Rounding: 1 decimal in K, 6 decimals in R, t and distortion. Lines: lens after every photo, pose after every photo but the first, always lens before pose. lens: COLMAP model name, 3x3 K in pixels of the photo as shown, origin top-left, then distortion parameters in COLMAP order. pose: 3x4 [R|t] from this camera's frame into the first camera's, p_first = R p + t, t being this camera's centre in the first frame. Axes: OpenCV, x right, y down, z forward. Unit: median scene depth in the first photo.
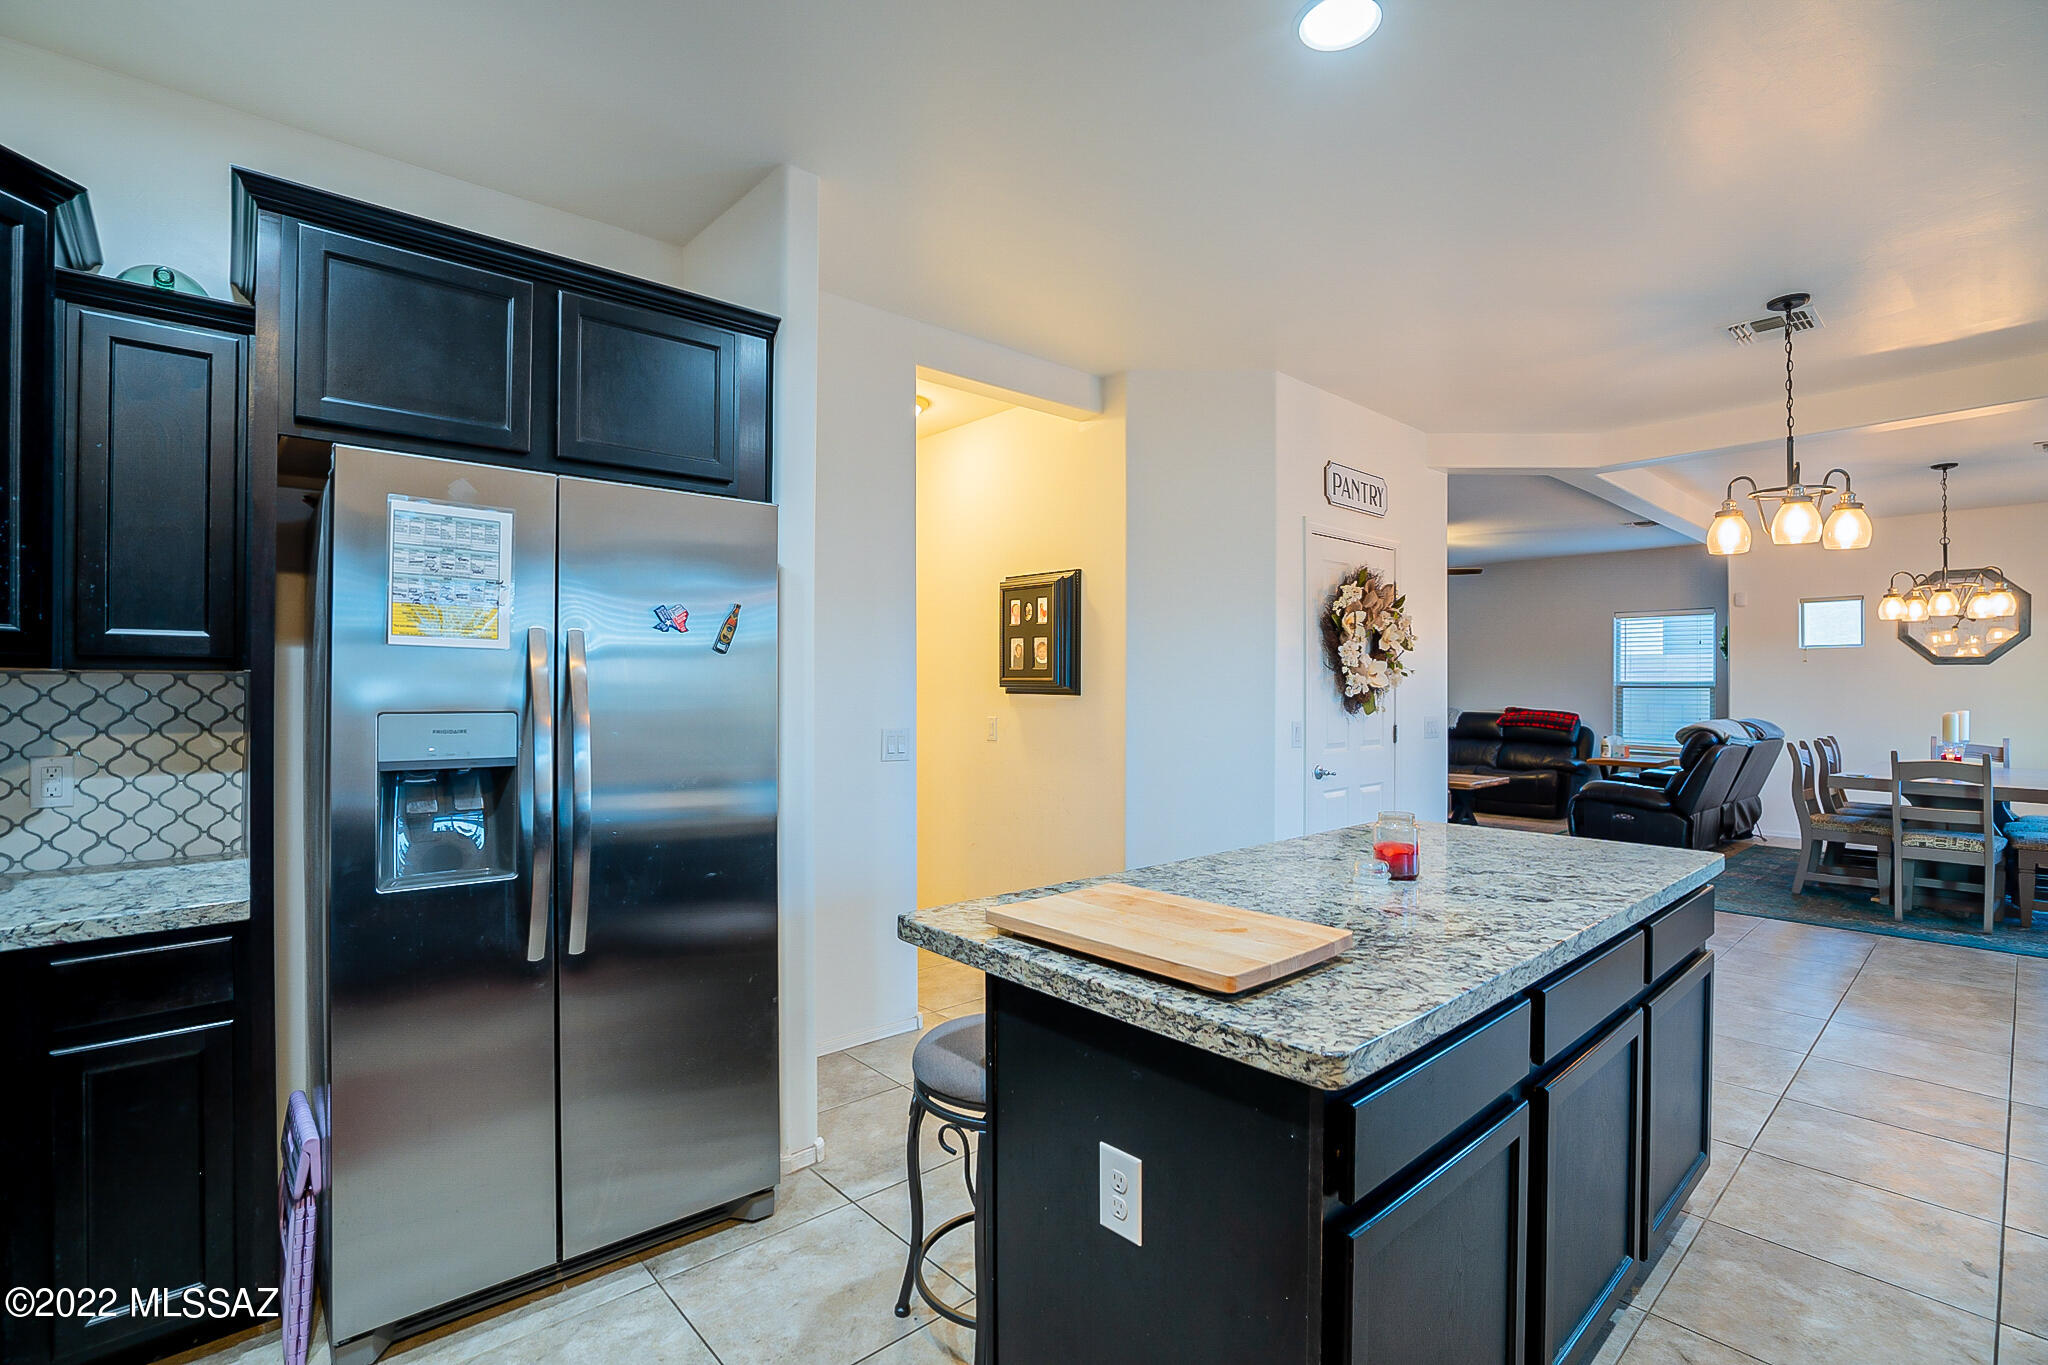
lens RADIAL K [[945.5, 0, 1002.4], [0, 945.5, 685.1], [0, 0, 1]] dist [-0.042741, 0.010209]
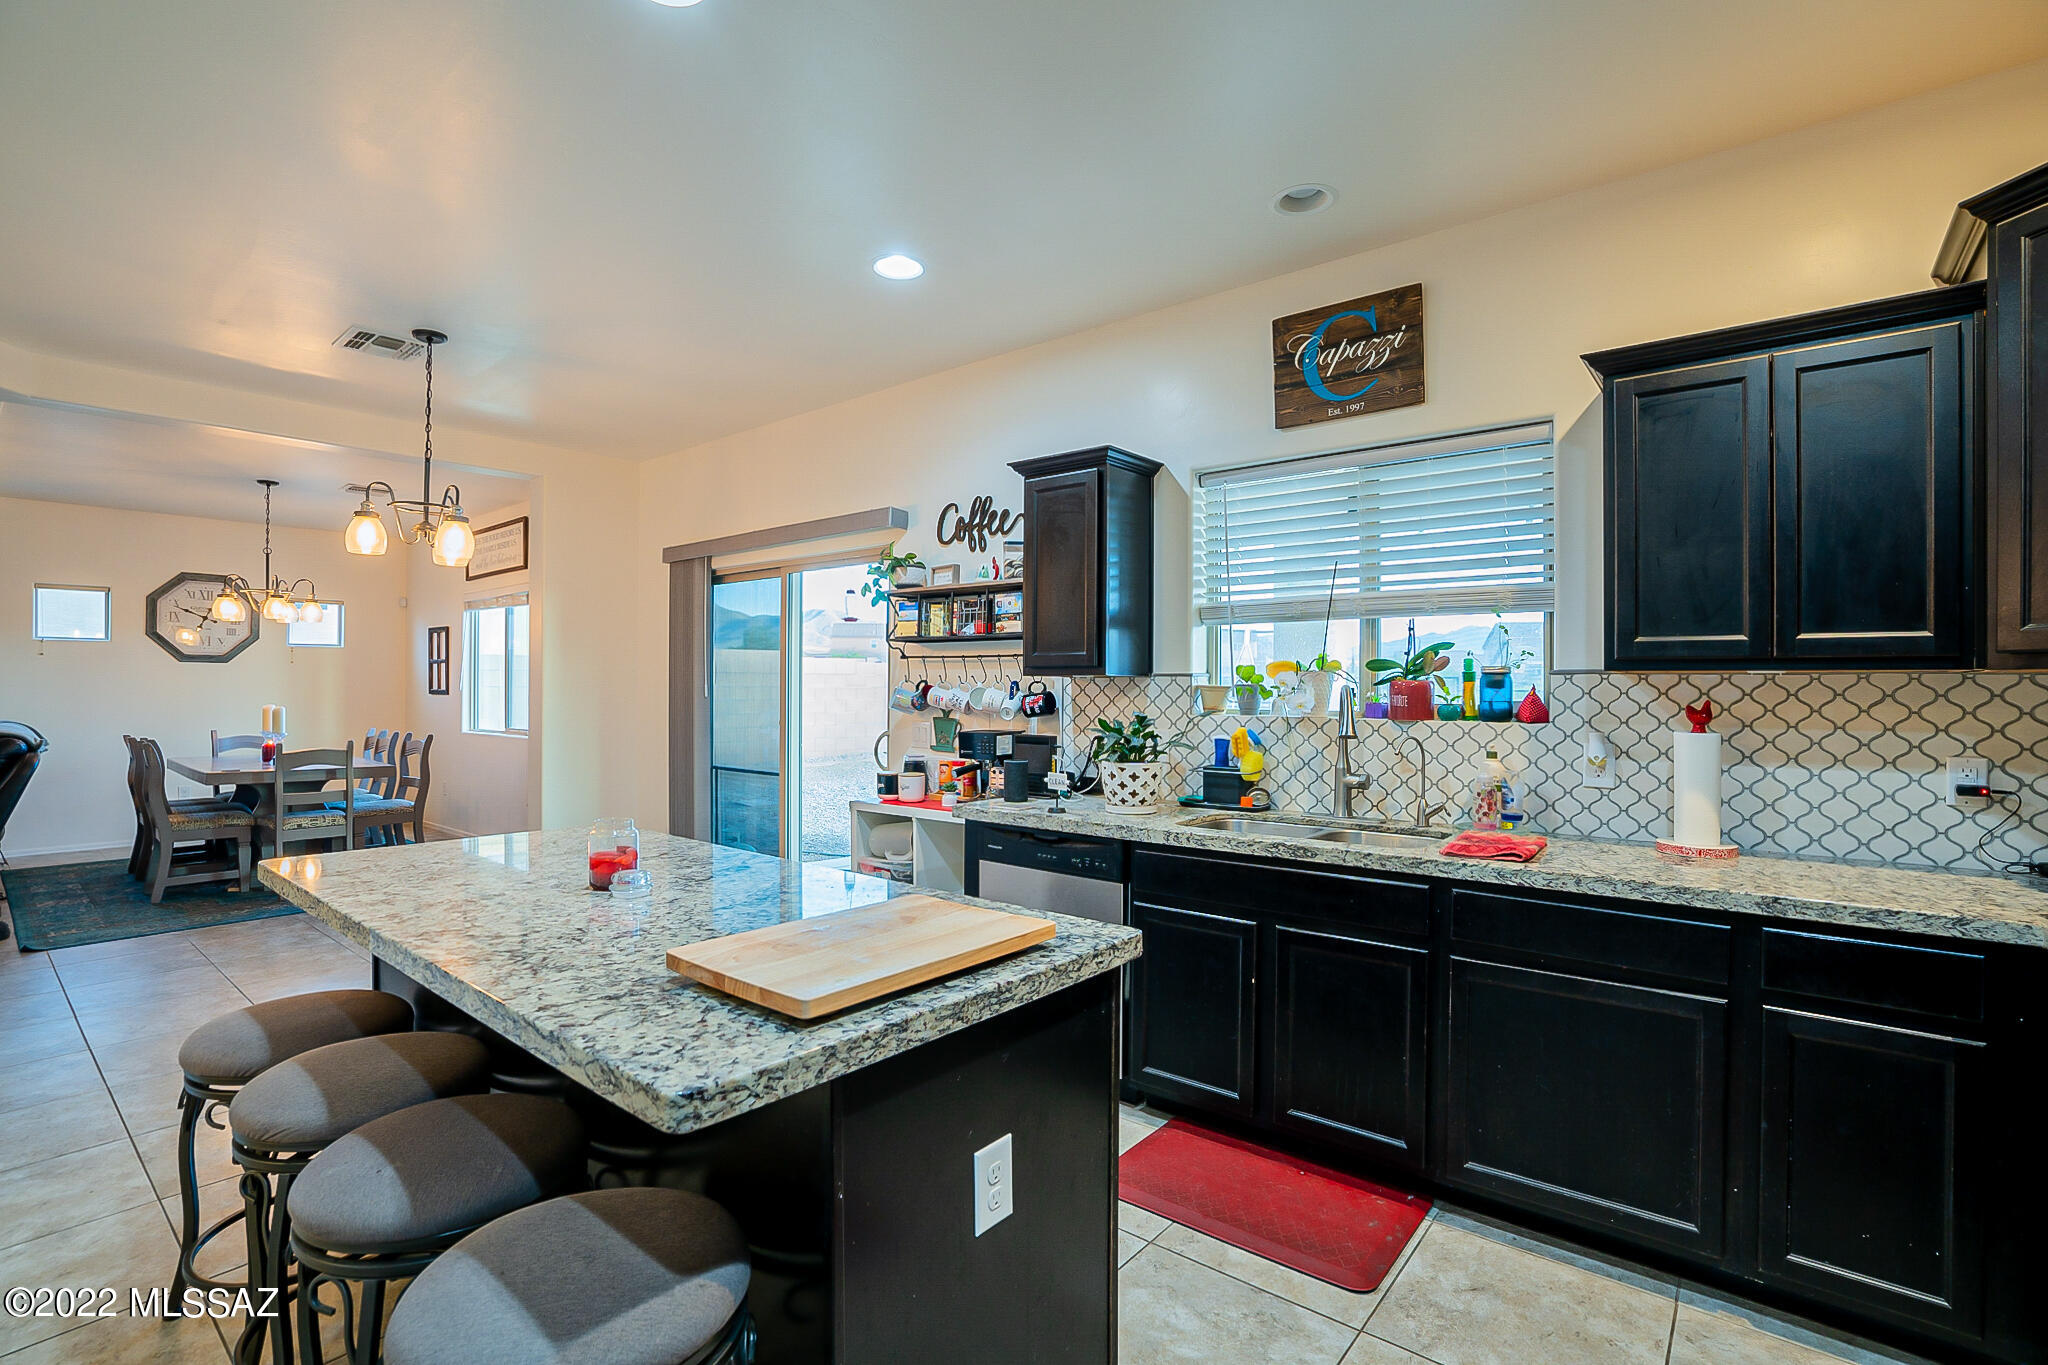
lens RADIAL K [[945.5, 0, 1038.1], [0, 945.5, 682.1], [0, 0, 1]] dist [-0.042741, 0.010209]
pose [[-0.160803, 0.000004, 0.986987, -0.602725], [-0.001861, 0.999998, -0.000308, -0.002952], [-0.986985, -0.001887, -0.160803, 0.757986]]
